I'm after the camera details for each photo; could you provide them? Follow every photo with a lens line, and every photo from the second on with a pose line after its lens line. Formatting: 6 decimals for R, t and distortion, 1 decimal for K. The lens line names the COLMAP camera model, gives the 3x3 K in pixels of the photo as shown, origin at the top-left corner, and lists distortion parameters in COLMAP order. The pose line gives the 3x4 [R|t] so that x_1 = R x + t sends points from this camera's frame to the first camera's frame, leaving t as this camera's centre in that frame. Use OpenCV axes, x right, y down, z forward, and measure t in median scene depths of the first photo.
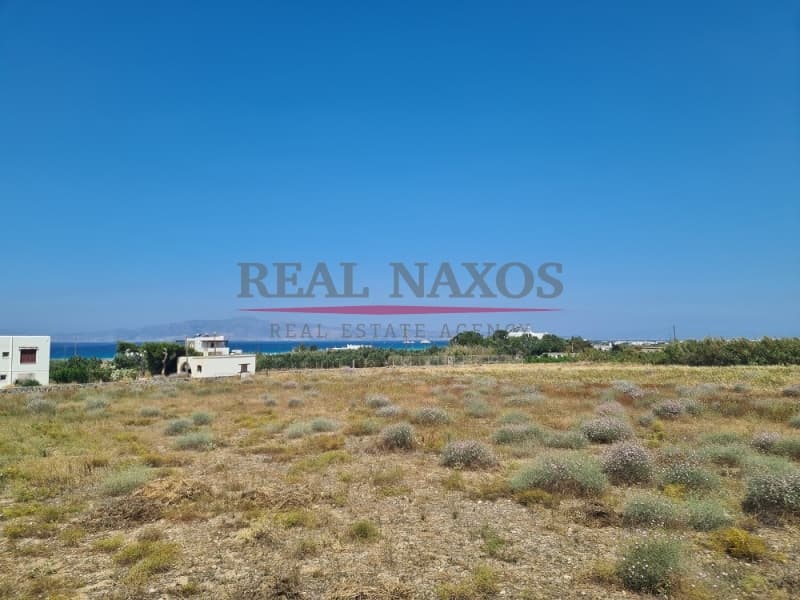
lens RADIAL K [[598.1, 0, 389.0], [0, 598.1, 300.9], [0, 0, 1]] dist [0.082170, -0.074742]
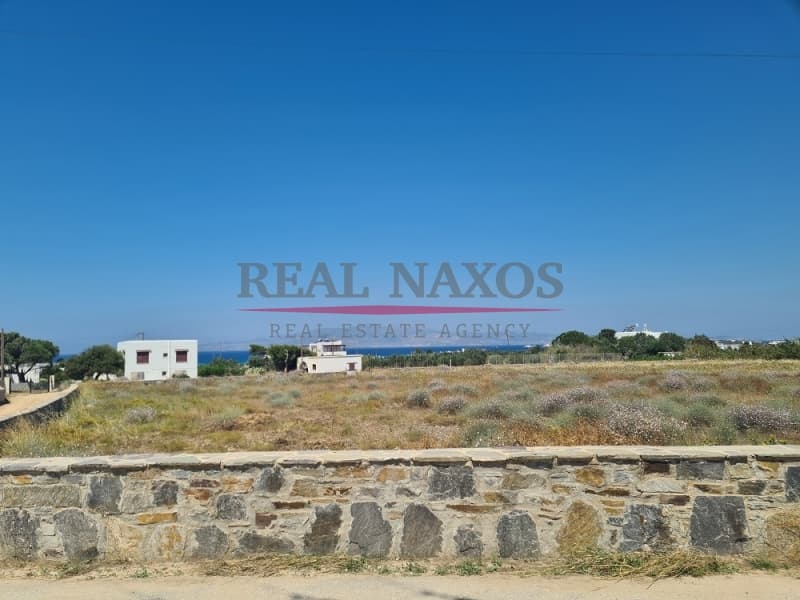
lens RADIAL K [[588.7, 0, 392.2], [0, 588.7, 309.1], [0, 0, 1]] dist [0.085743, -0.070148]
pose [[0.979616, -0.033195, -0.198117, 0.125539], [0.033827, 0.999428, -0.000195, 0.010498], [0.198010, -0.006510, 0.980178, -0.182756]]
